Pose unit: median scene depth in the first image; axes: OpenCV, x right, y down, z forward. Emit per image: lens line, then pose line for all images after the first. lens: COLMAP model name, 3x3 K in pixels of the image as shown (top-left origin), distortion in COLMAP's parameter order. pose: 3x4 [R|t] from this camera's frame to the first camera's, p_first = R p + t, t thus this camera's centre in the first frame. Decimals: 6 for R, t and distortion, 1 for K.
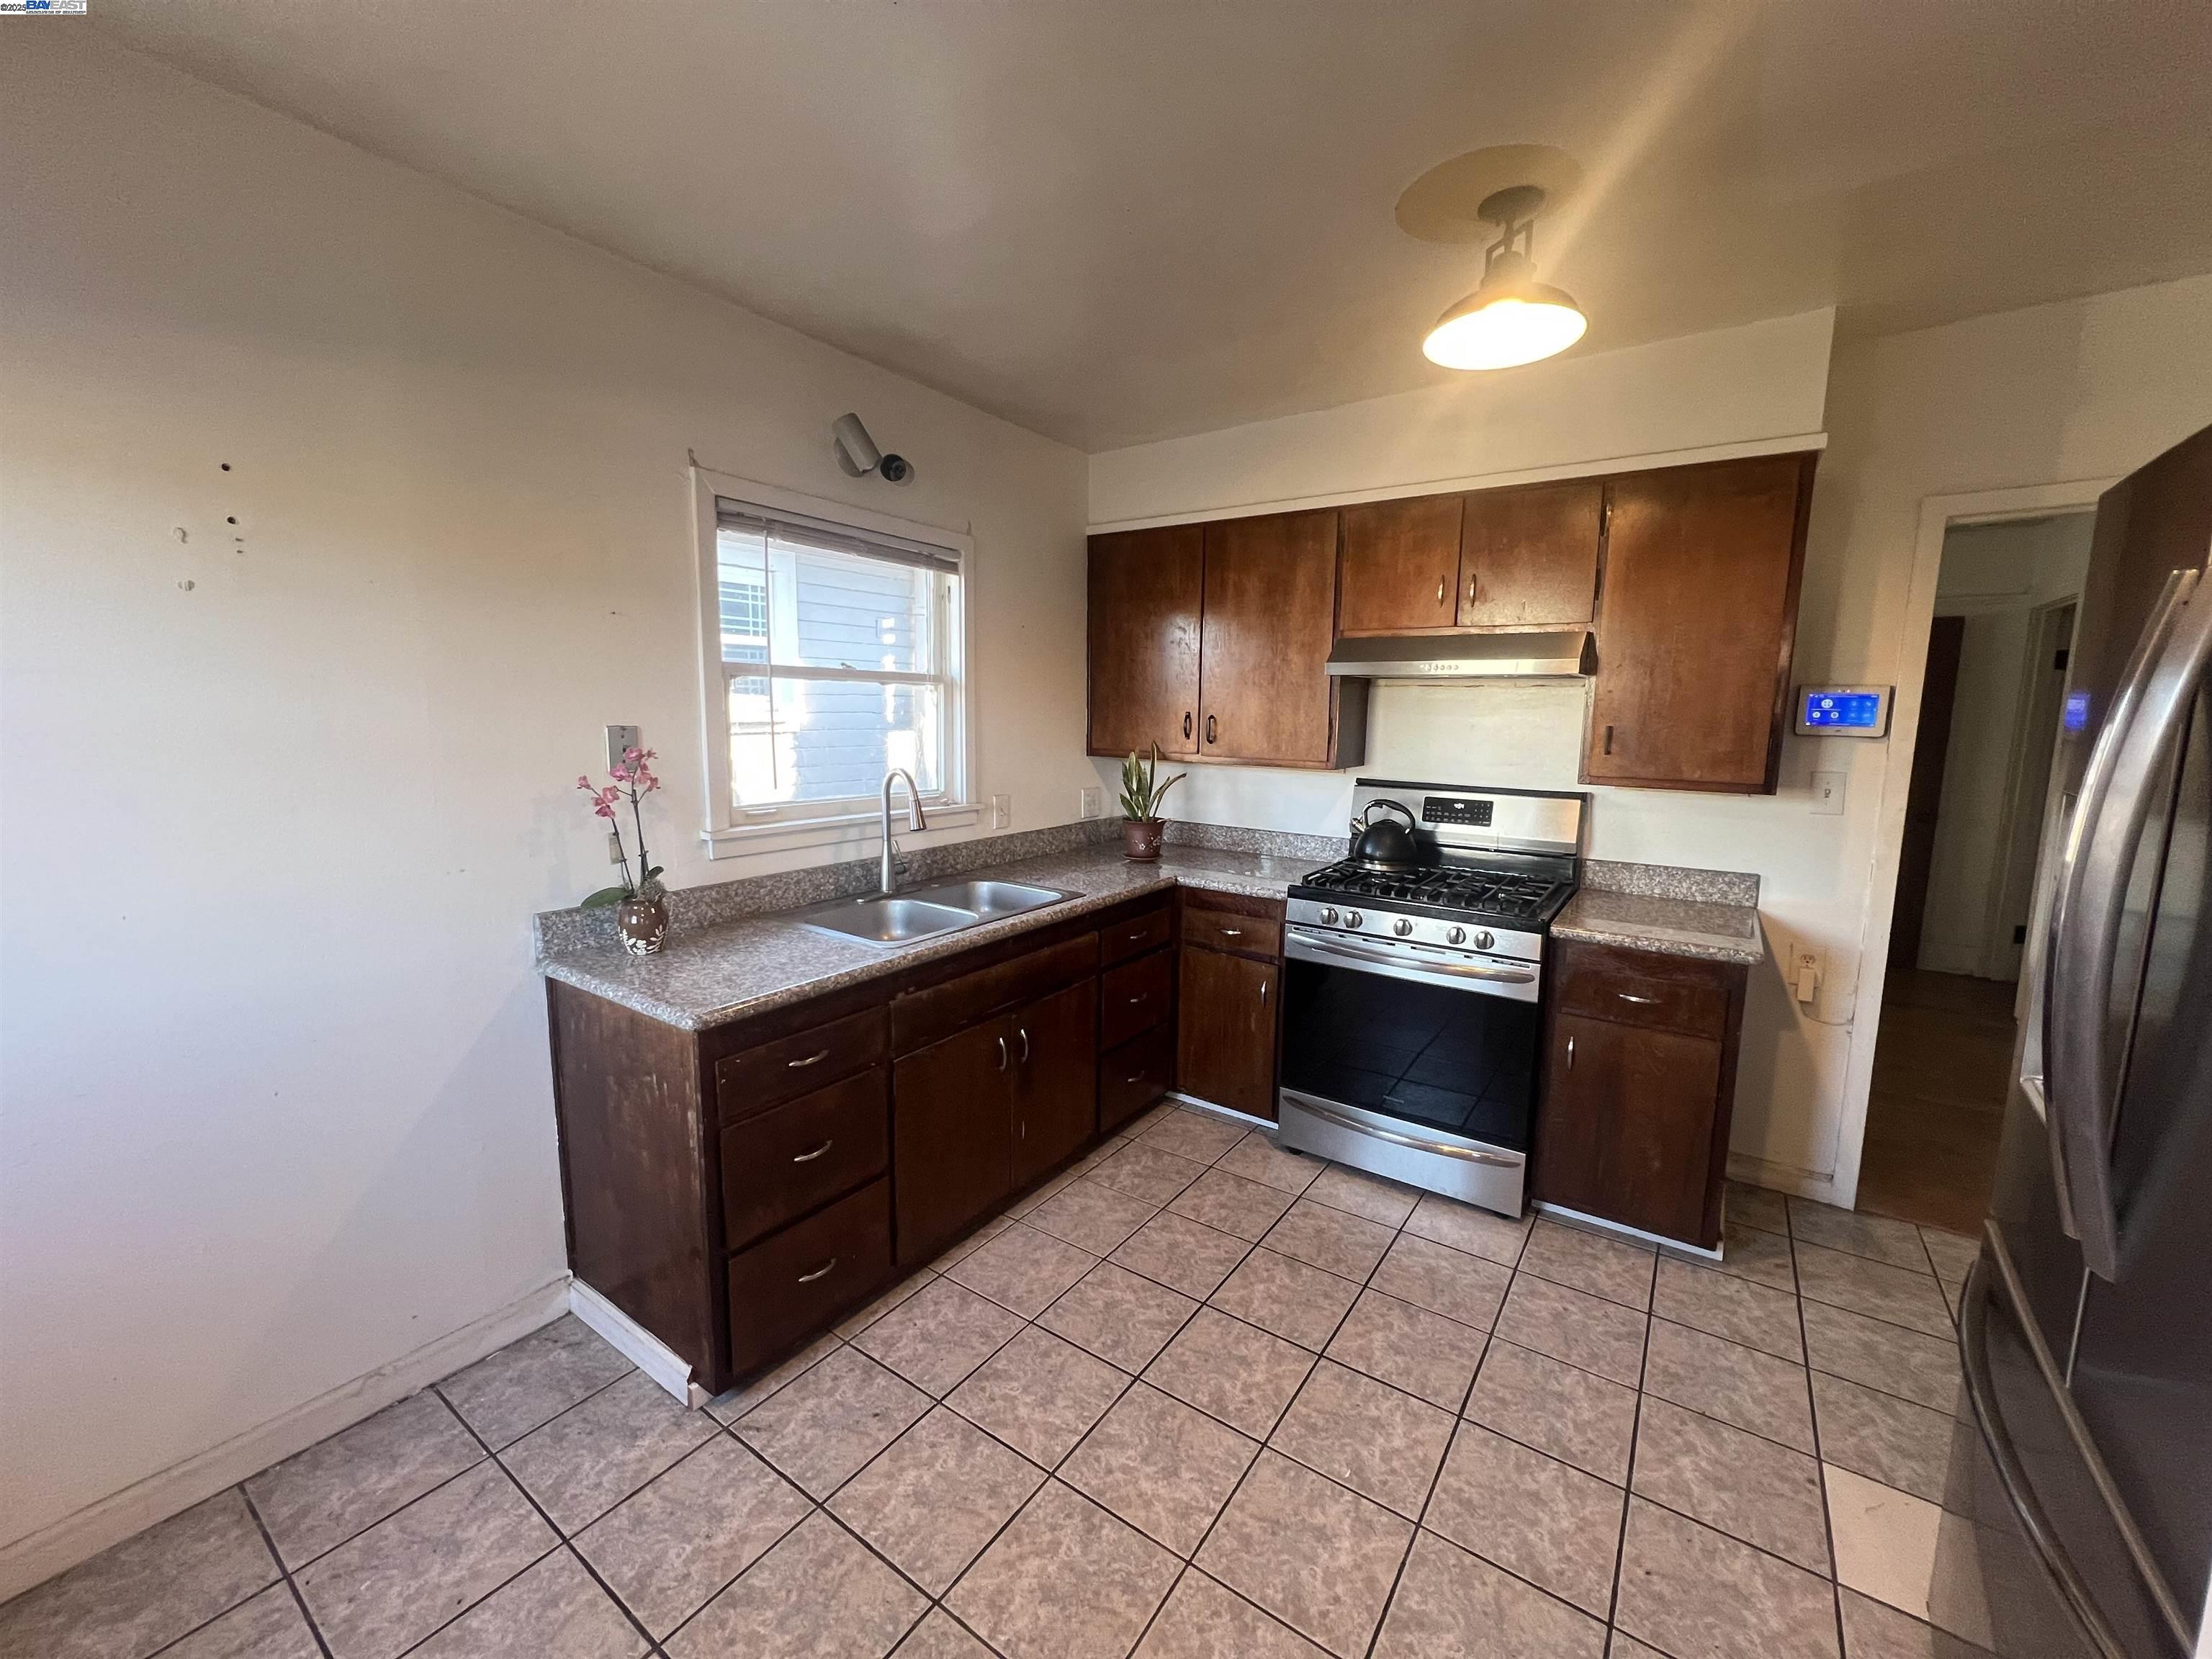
lens RADIAL K [[881.5, 0, 1100.6], [0, 881.5, 823.6], [0, 0, 1]] dist [0.000169, 0.000096]
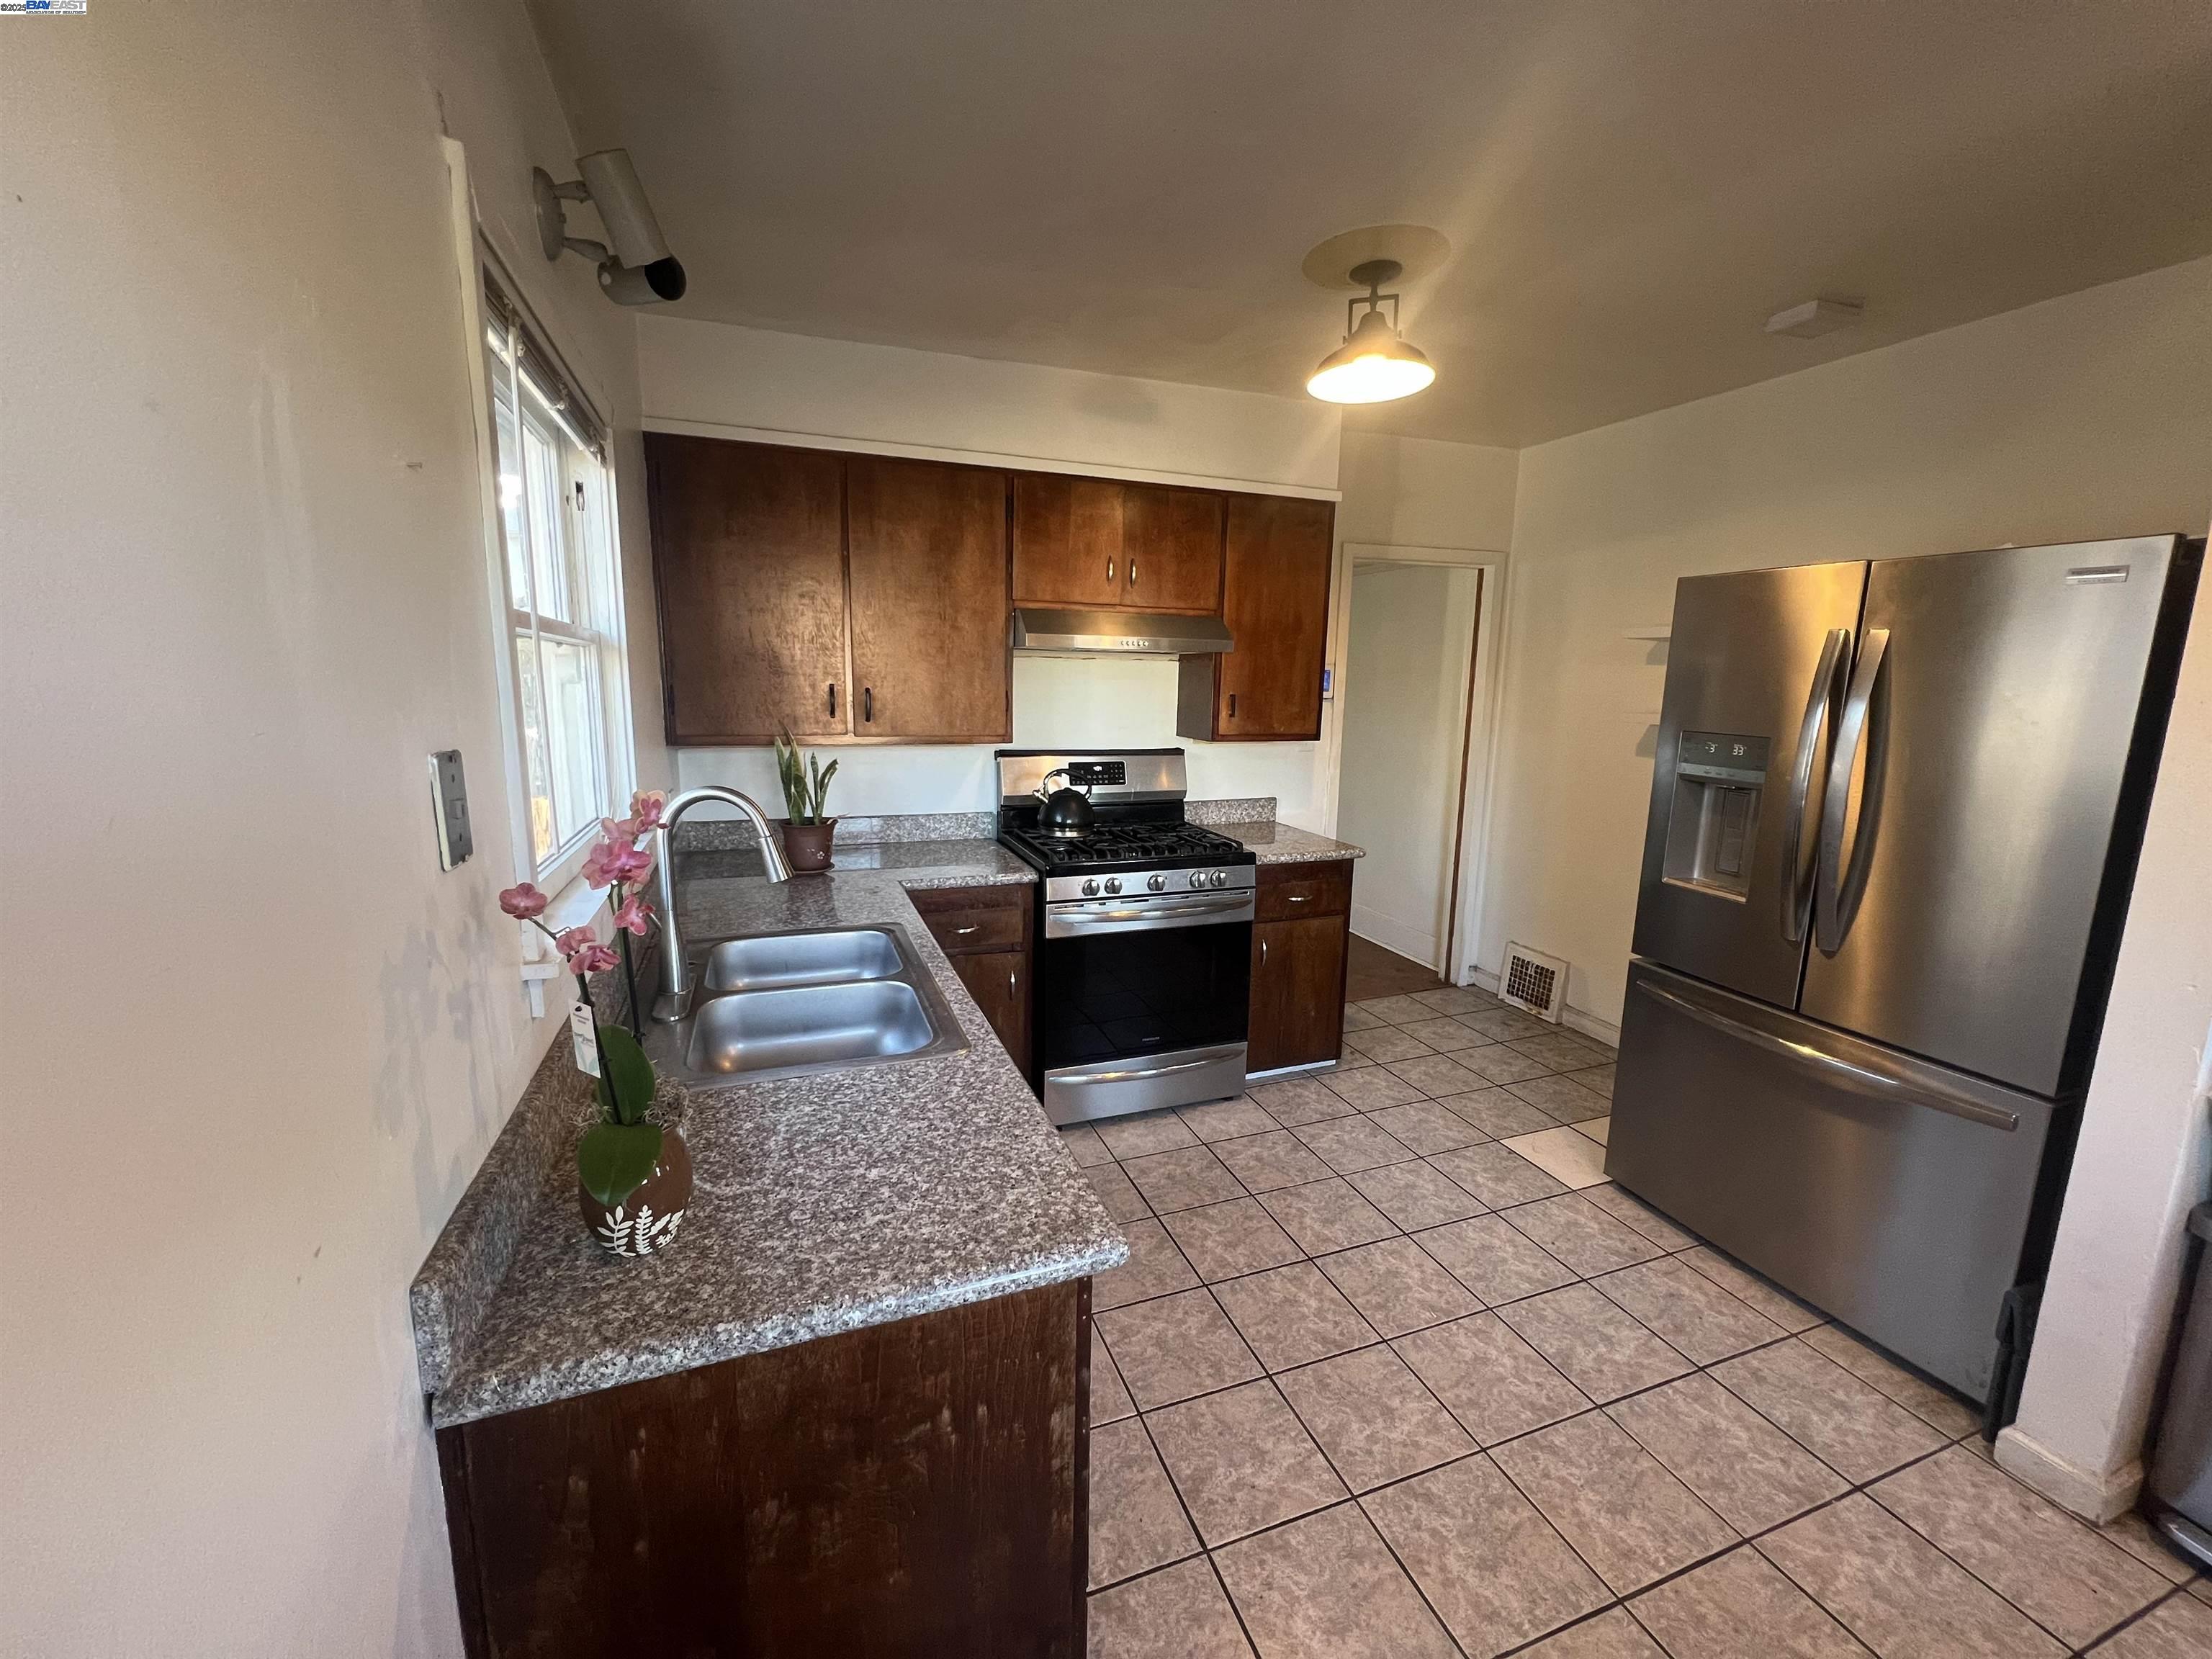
lens RADIAL K [[881.5, 0, 1102.3], [0, 881.5, 823.8], [0, 0, 1]] dist [0.000169, 0.000096]
pose [[0.567045, -0.140544, 0.811608, -0.632075], [0.101203, 0.989758, 0.100687, -0.079290], [-0.817446, 0.025043, 0.575461, 0.466362]]
